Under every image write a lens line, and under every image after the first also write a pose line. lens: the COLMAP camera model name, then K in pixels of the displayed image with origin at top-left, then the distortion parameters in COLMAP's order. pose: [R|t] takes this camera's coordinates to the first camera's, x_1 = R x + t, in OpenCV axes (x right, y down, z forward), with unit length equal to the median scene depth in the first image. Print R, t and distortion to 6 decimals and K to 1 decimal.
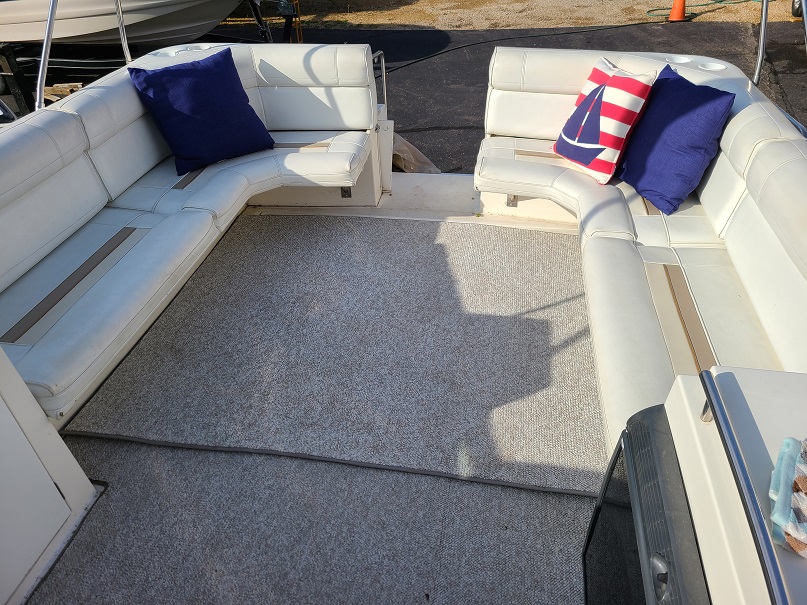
lens RADIAL K [[604.3, 0, 411.2], [0, 604.3, 307.9], [0, 0, 1]] dist [0.059296, -0.050100]
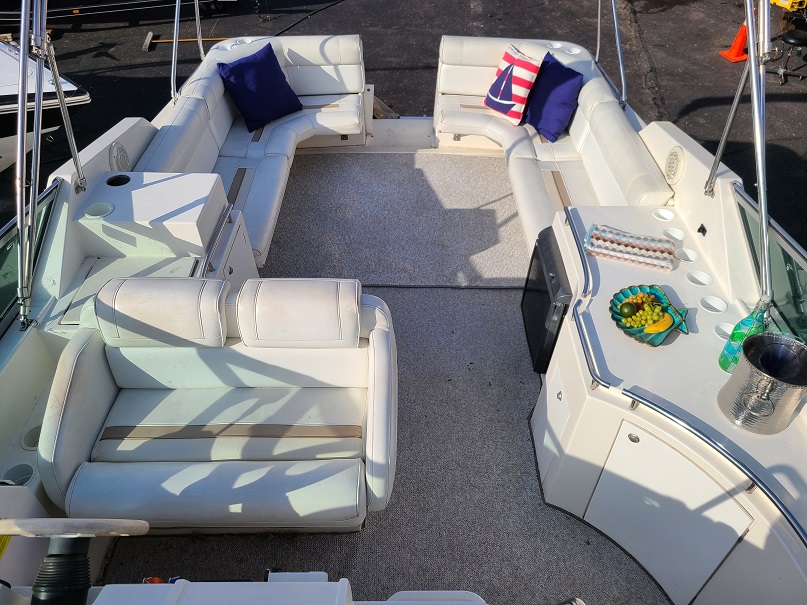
lens RADIAL K [[604.3, 0, 411.2], [0, 604.3, 307.9], [0, 0, 1]] dist [0.059296, -0.050100]
pose [[0.985314, -0.091917, 0.143900, -0.255066], [0.075163, 0.990185, 0.117830, 0.075126], [-0.153319, -0.105284, 0.982552, -0.653061]]
